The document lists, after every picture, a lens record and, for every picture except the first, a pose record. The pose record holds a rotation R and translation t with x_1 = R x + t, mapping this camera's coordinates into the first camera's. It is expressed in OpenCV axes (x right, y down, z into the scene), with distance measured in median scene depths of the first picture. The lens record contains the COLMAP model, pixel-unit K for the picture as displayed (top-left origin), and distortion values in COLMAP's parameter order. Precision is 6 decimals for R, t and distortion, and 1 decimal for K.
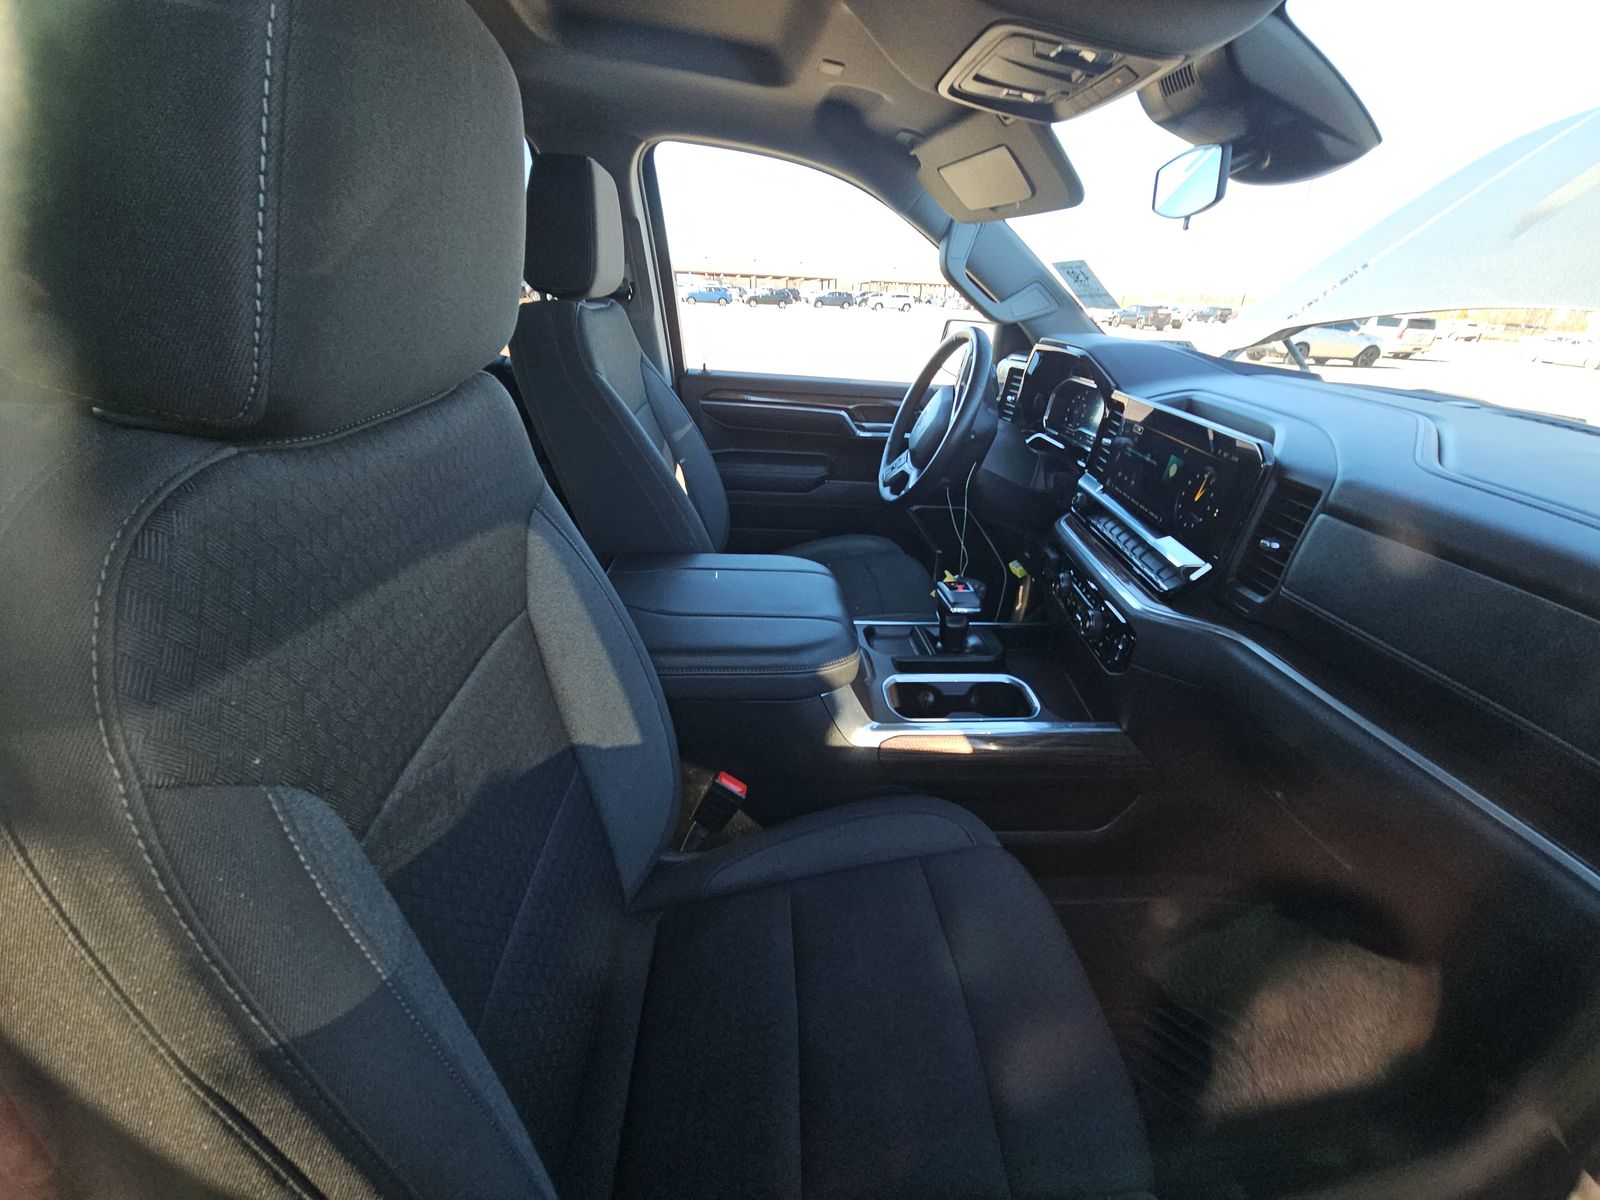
lens RADIAL K [[654.6, 0, 800.0], [0, 654.6, 600.0], [0, 0, 1]] dist [-0.000036, -0.005336]
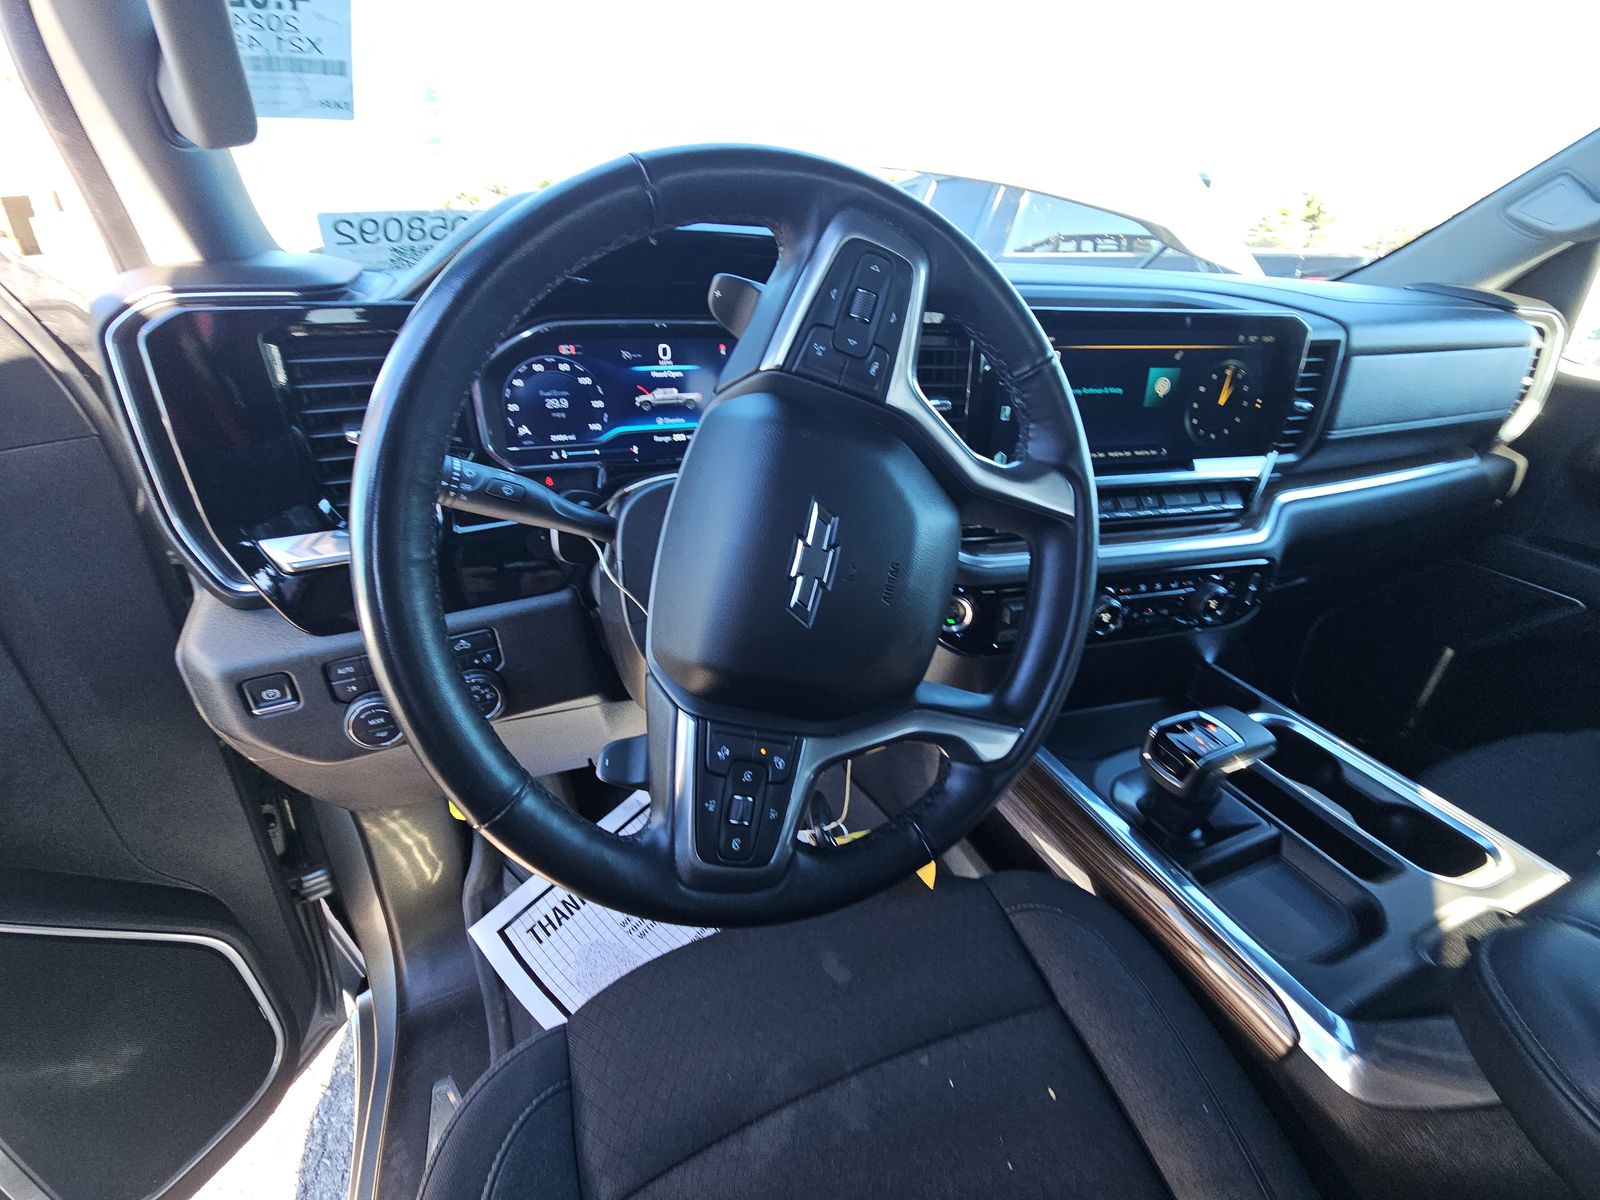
lens RADIAL K [[654.6, 0, 800.0], [0, 654.6, 600.0], [0, 0, 1]] dist [-0.000036, -0.005336]
pose [[-0.346073, -0.448026, 0.824322, 0.001949], [0.367980, 0.743394, 0.558530, -0.583125], [-0.863032, 0.496626, -0.092404, 1.548451]]
